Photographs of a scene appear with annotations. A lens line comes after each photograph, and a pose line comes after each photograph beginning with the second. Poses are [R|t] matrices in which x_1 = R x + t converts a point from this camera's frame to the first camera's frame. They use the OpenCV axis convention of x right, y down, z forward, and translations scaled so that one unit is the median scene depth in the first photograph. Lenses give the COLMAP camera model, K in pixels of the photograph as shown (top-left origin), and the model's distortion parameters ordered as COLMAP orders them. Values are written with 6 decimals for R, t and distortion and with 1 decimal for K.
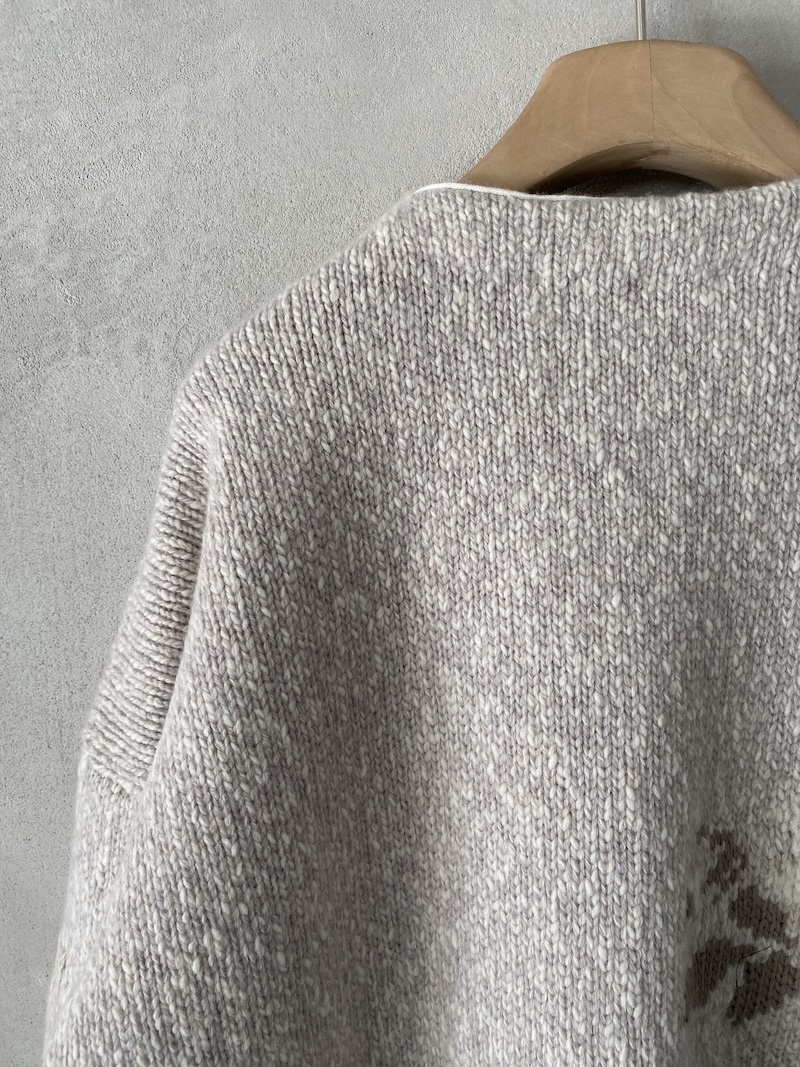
lens RADIAL K [[818.1, 0, 425.8], [0, 818.1, 536.7], [0, 0, 1]] dist [0.086446, -0.139406]
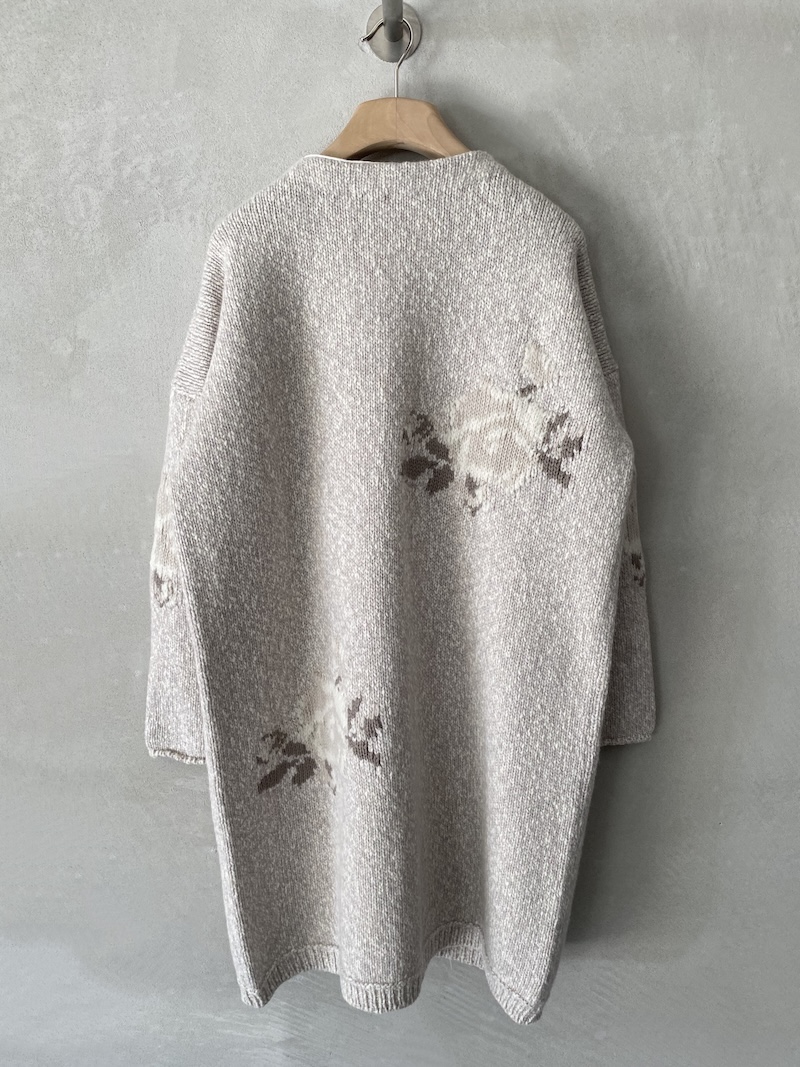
lens RADIAL K [[819.1, 0, 416.7], [0, 819.1, 529.4], [0, 0, 1]] dist [0.086049, -0.133538]
pose [[0.999409, 0.009633, 0.033004, 0.267063], [-0.012993, 0.994580, 0.103156, 0.472207], [-0.031832, -0.103523, 0.994118, -1.724291]]
